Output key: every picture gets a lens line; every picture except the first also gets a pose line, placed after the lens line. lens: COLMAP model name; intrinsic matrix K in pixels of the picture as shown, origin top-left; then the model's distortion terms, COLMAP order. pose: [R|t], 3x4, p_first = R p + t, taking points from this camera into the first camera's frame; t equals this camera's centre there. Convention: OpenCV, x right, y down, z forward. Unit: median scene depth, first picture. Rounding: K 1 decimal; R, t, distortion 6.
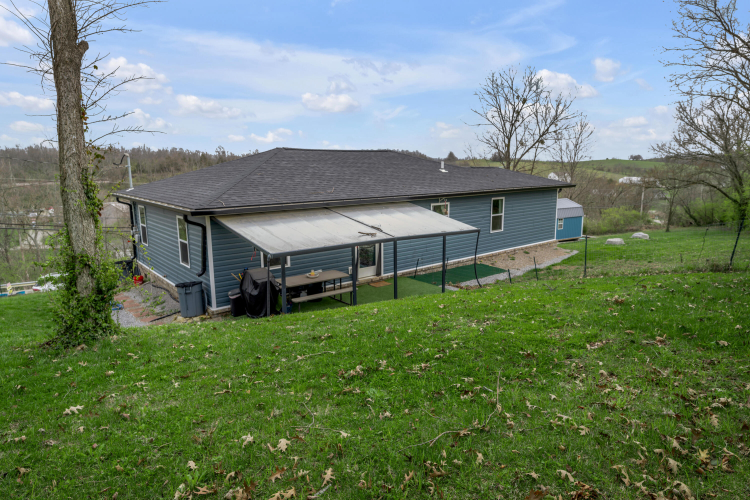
lens RADIAL K [[468.1, 0, 375.0], [0, 468.1, 250.0], [0, 0, 1]] dist [-0.010469, -0.001097]
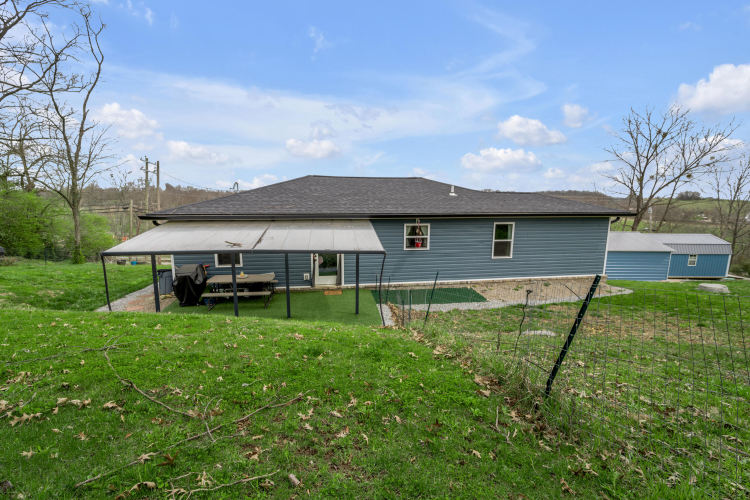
lens RADIAL K [[299.7, 0, 376.0], [0, 299.7, 246.9], [0, 0, 1]] dist [-0.002471, -0.000111]
pose [[0.857385, 0.088397, -0.507028, 0.400120], [-0.102024, 0.994782, 0.000912, -0.041255], [0.504462, 0.050947, 0.861929, 0.392364]]
